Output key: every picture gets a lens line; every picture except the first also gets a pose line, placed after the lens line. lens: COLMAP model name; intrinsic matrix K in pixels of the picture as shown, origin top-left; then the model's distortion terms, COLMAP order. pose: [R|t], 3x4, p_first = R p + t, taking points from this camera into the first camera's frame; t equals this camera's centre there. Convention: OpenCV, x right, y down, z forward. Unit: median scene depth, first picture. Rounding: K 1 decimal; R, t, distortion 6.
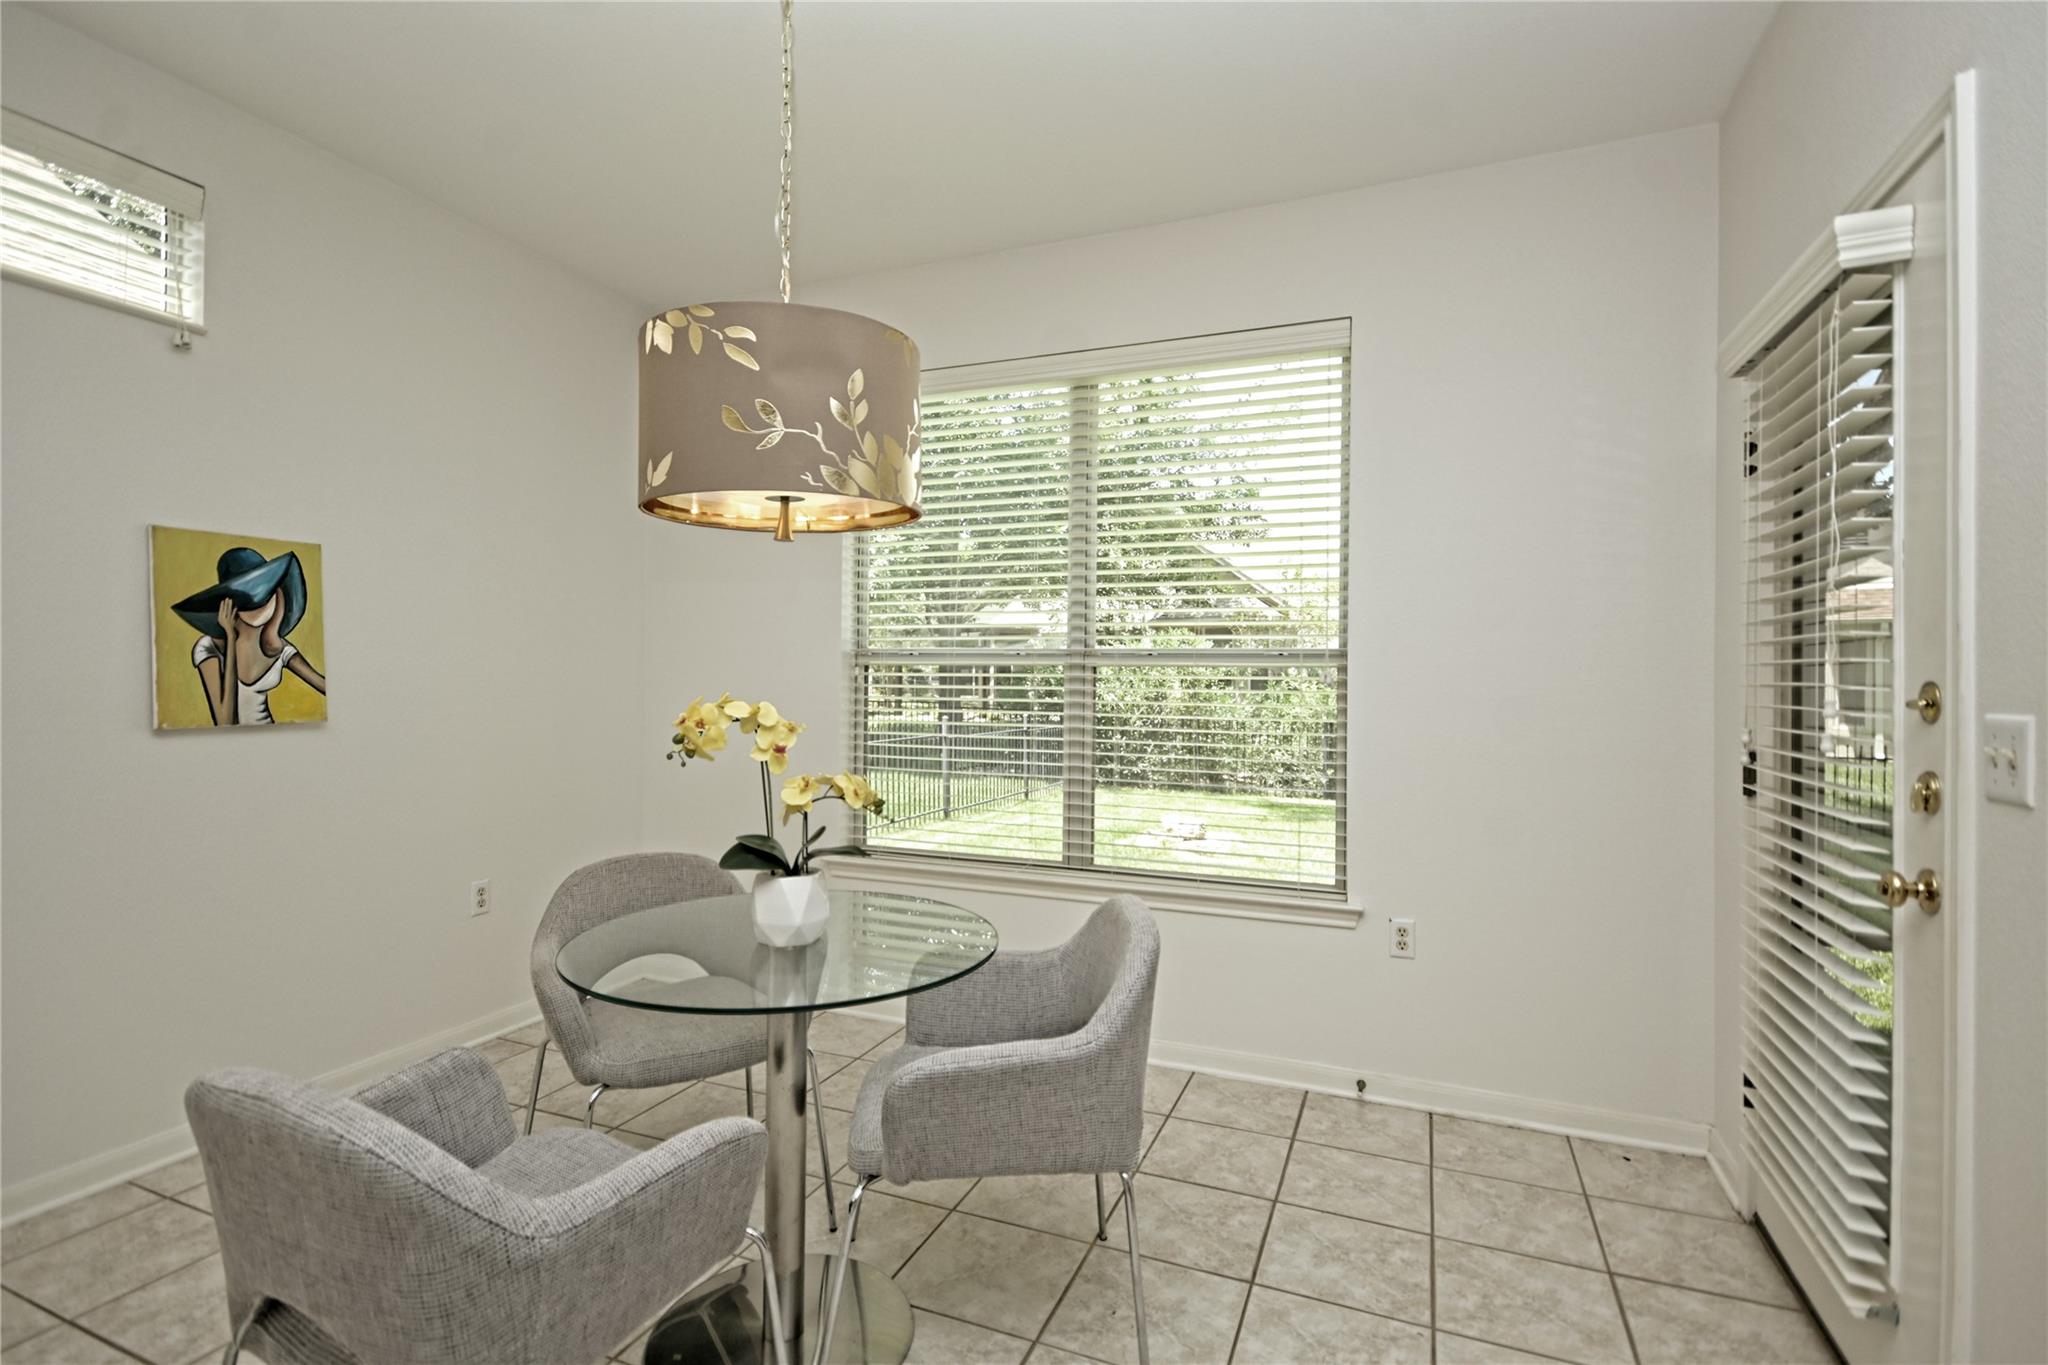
lens RADIAL K [[963.6, 0, 1010.8], [0, 963.6, 678.3], [0, 0, 1]] dist [0.014440, -0.008207]
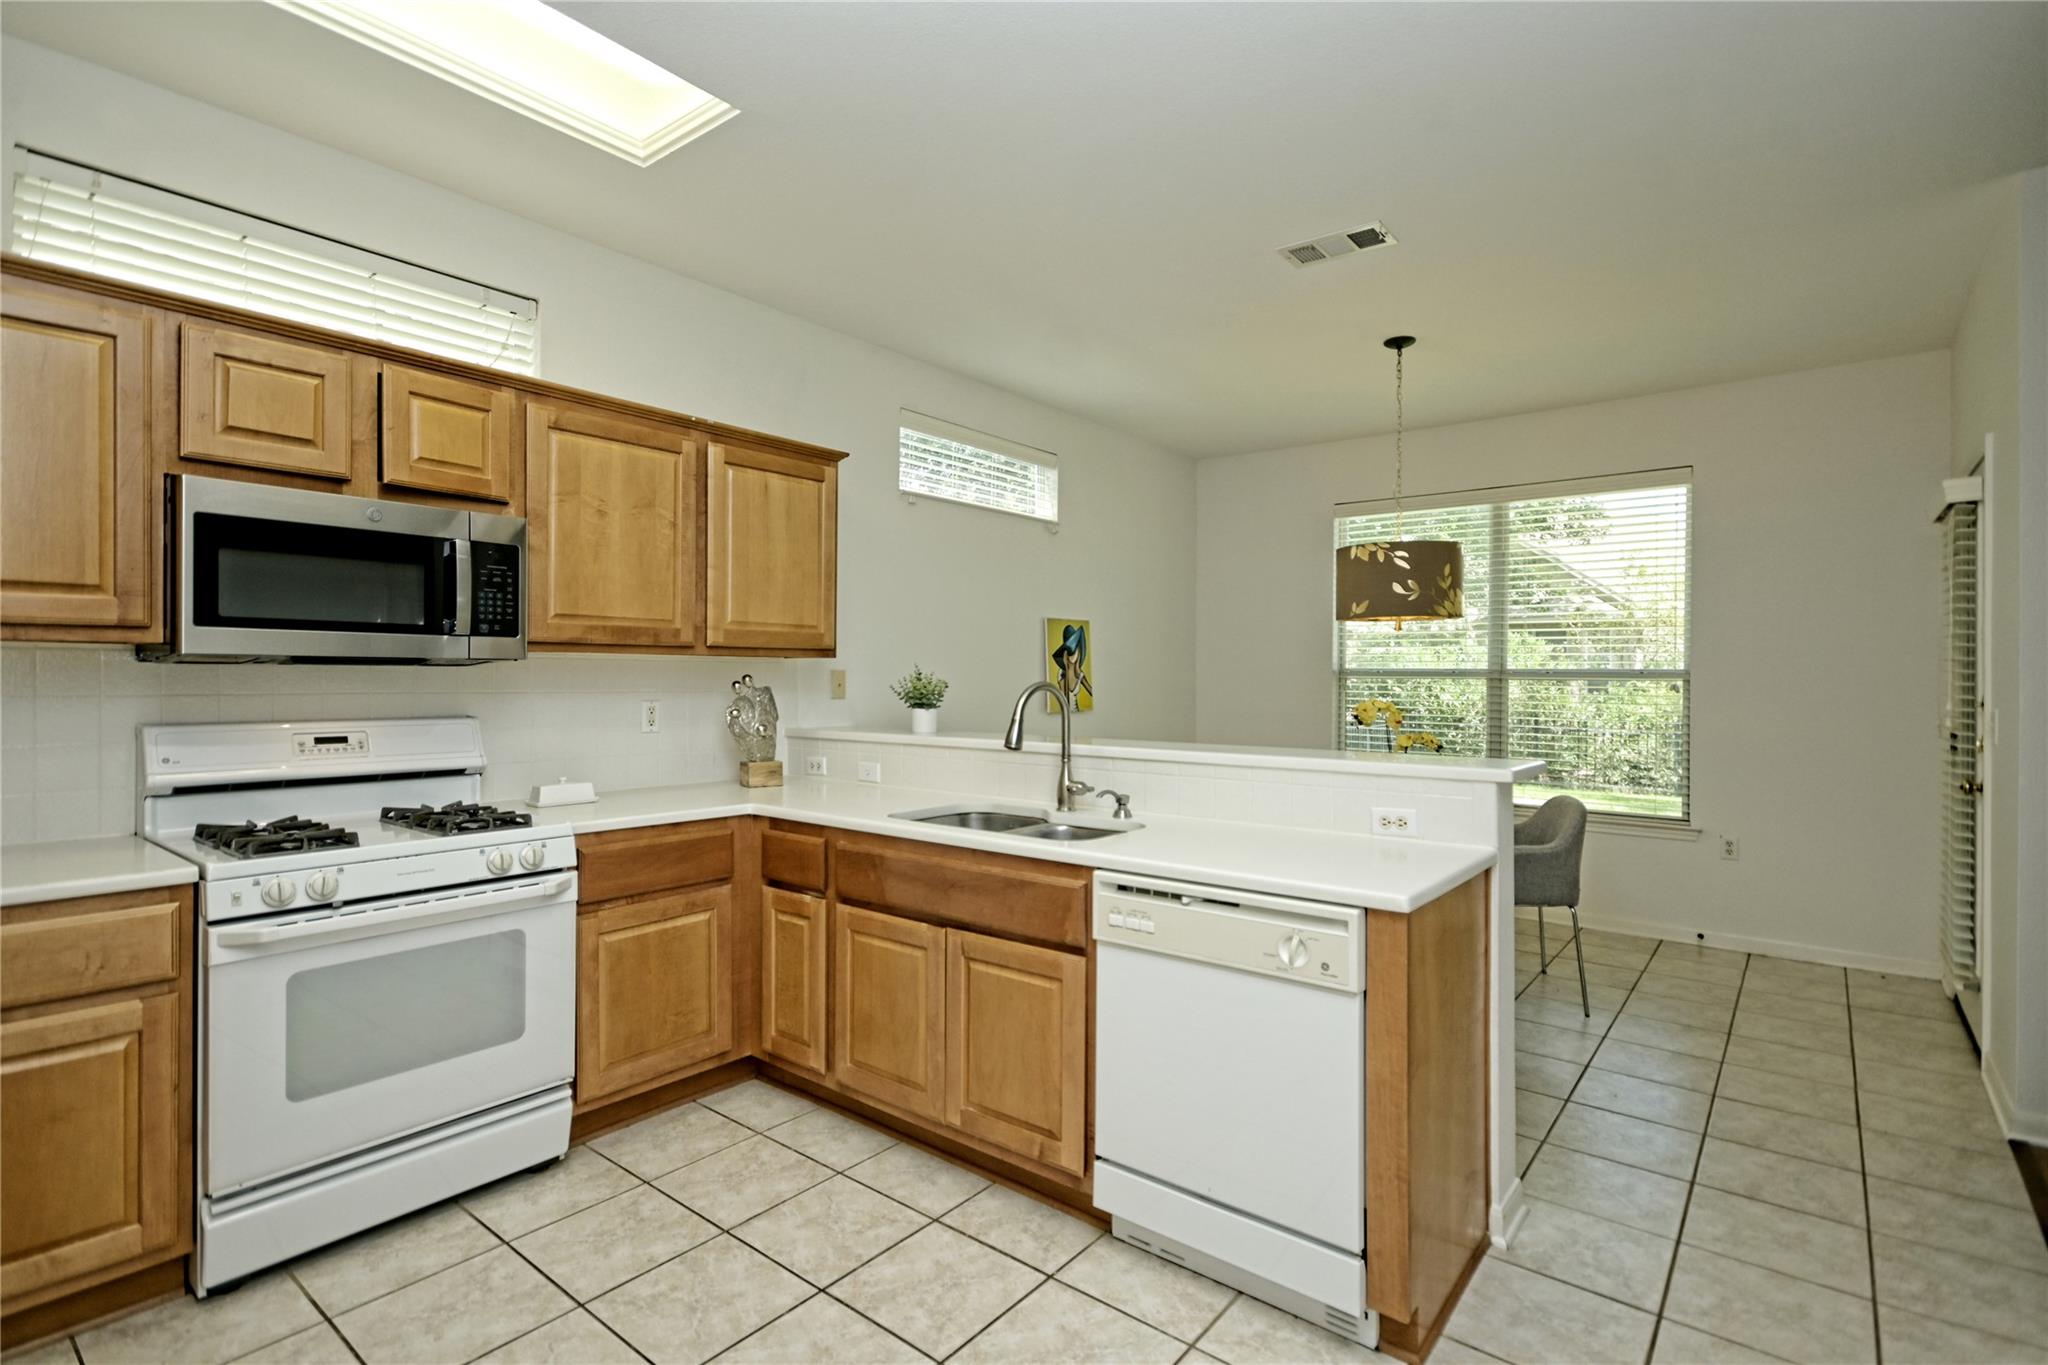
lens RADIAL K [[963.6, 0, 1010.8], [0, 963.6, 678.3], [0, 0, 1]] dist [0.014440, -0.008207]
pose [[0.958925, -0.002292, -0.283650, -0.325210], [0.002831, 0.999995, 0.001491, -0.025150], [0.283645, -0.002233, 0.958927, -1.011591]]
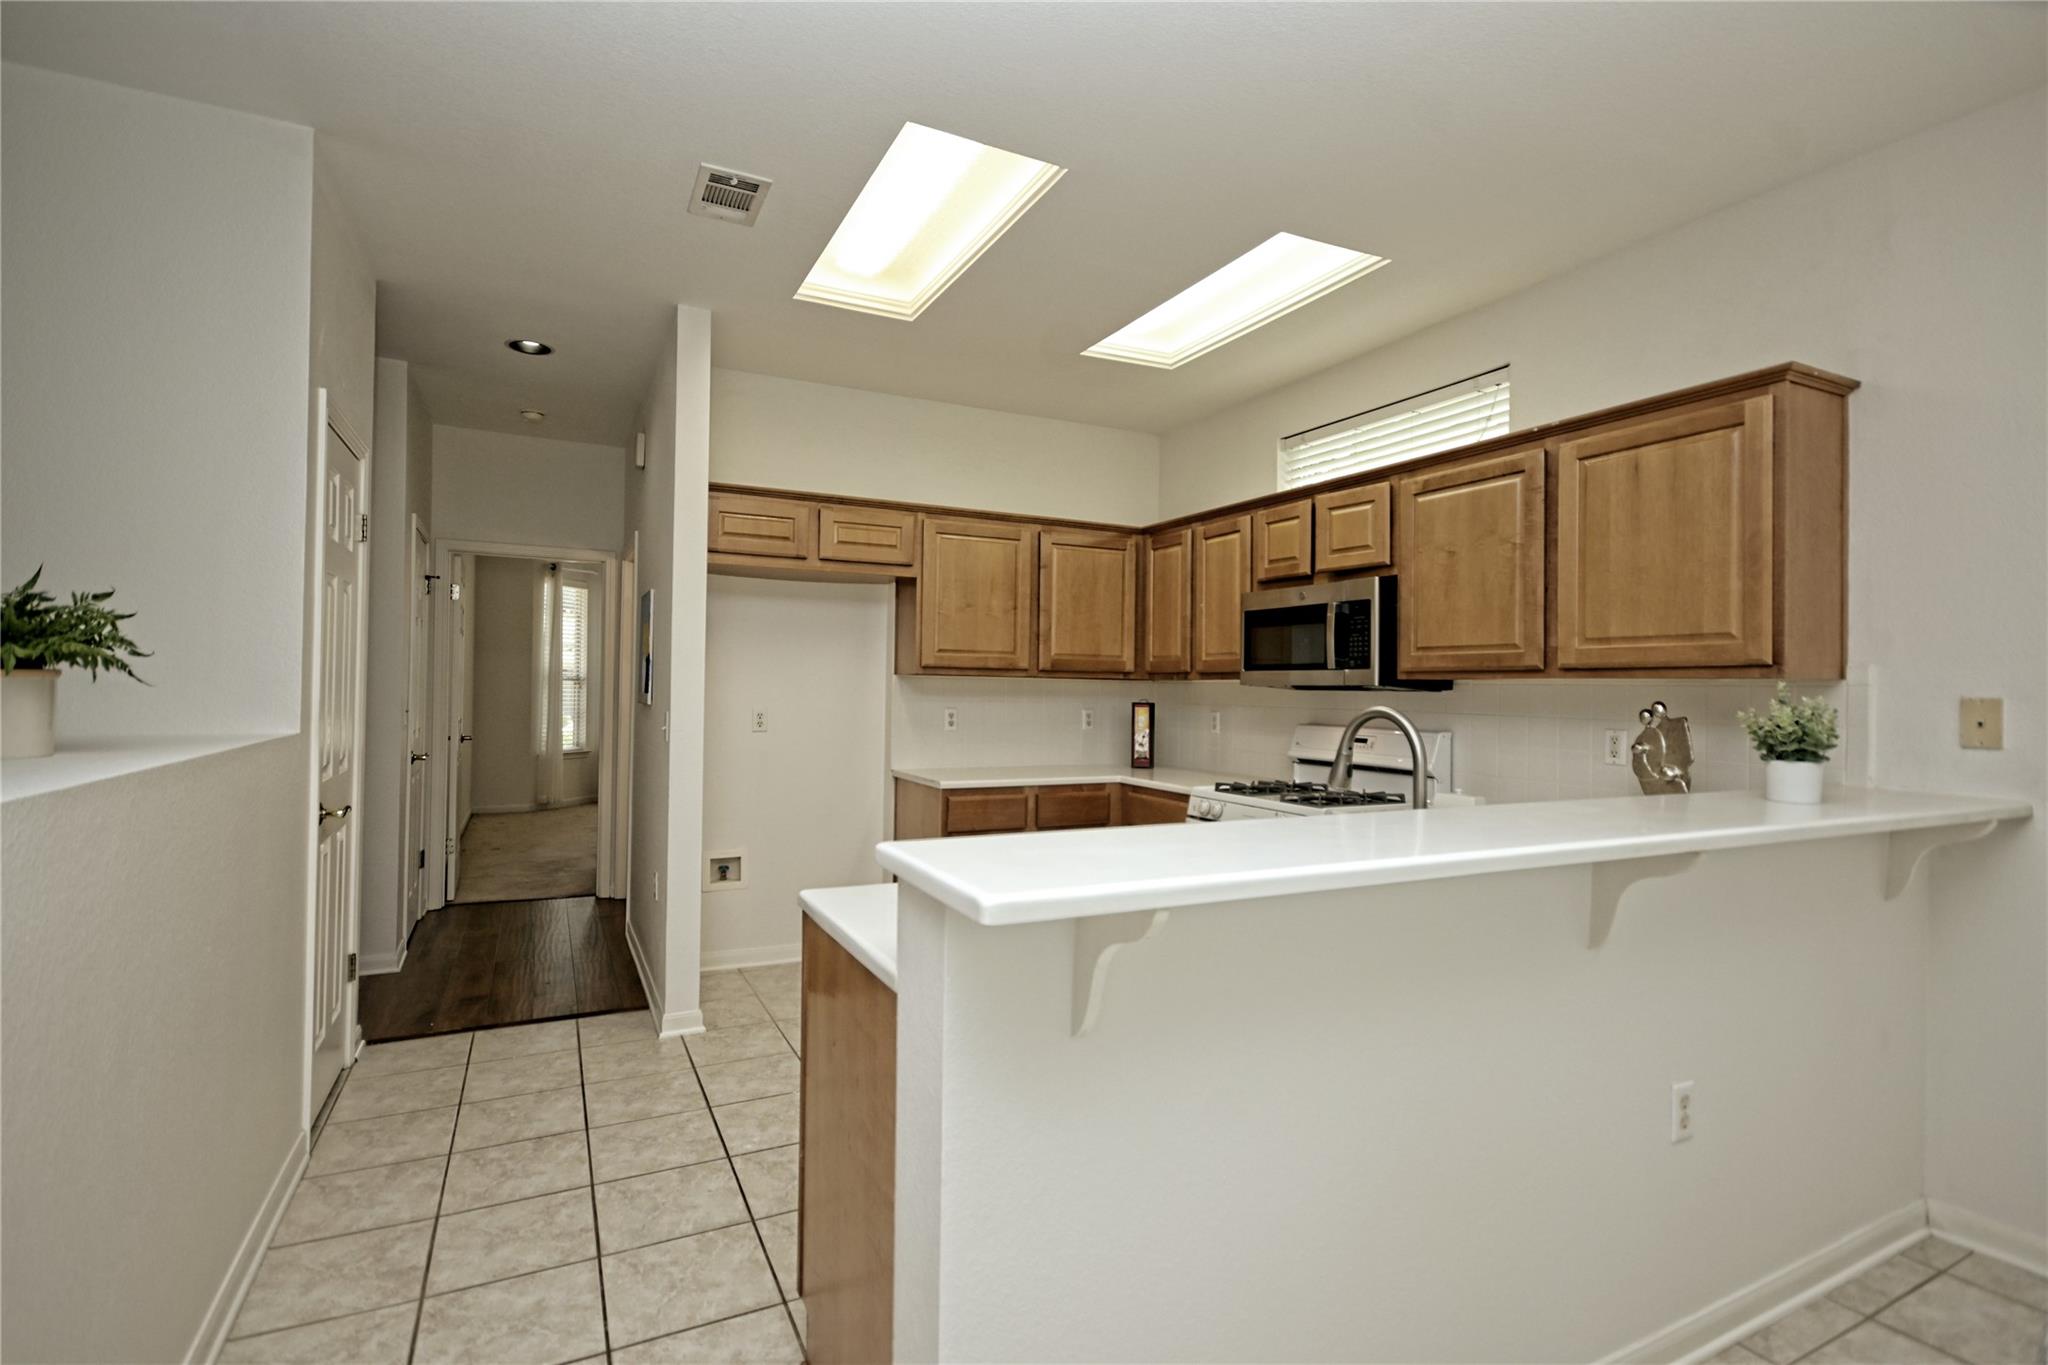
lens RADIAL K [[963.6, 0, 1010.8], [0, 963.6, 678.3], [0, 0, 1]] dist [0.014440, -0.008207]
pose [[-0.647781, -0.025834, -0.761389, 0.225646], [-0.019817, 0.999658, -0.017058, -0.022514], [0.761569, 0.004039, -0.648071, 0.322159]]
